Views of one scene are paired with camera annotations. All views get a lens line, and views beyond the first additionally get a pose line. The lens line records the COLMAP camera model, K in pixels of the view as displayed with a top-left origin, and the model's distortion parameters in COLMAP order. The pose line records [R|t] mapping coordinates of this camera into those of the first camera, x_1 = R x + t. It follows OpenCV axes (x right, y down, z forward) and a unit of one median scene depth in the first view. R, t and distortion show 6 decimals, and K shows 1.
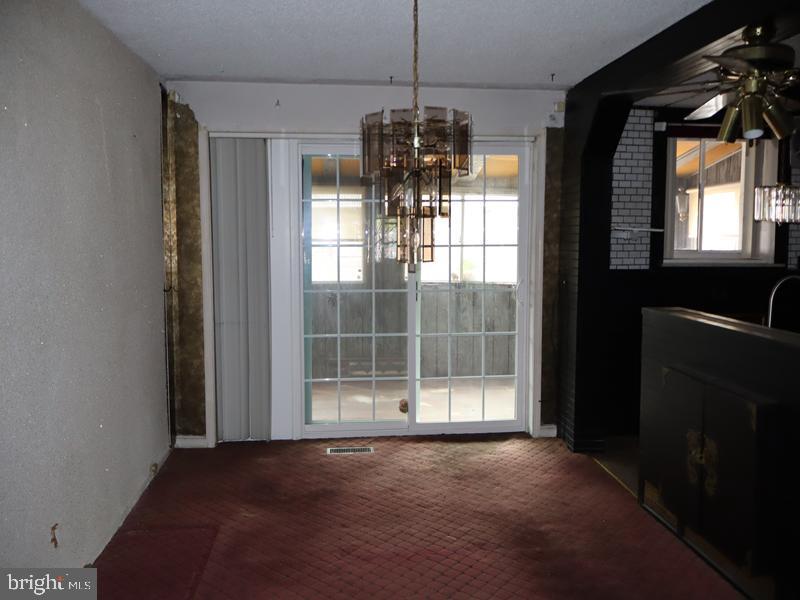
lens RADIAL K [[743.8, 0, 401.3], [0, 743.8, 299.7], [0, 0, 1]] dist [-0.005633, 0.000000]
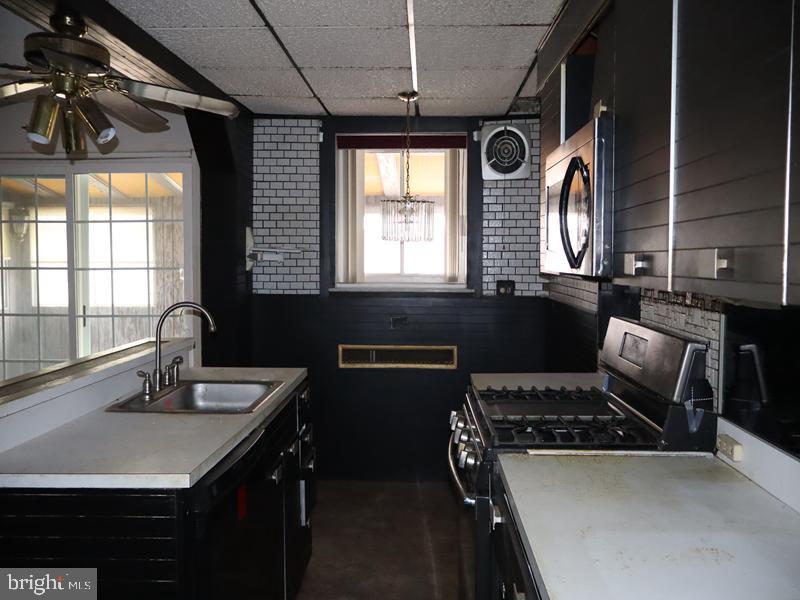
lens RADIAL K [[743.8, 0, 399.8], [0, 743.8, 300.1], [0, 0, 1]] dist [-0.005633, 0.000000]
pose [[0.992470, 0.006581, -0.122313, 0.545649], [-0.009914, 0.999595, -0.026663, -0.011116], [0.122088, 0.027675, 0.992133, 0.115237]]
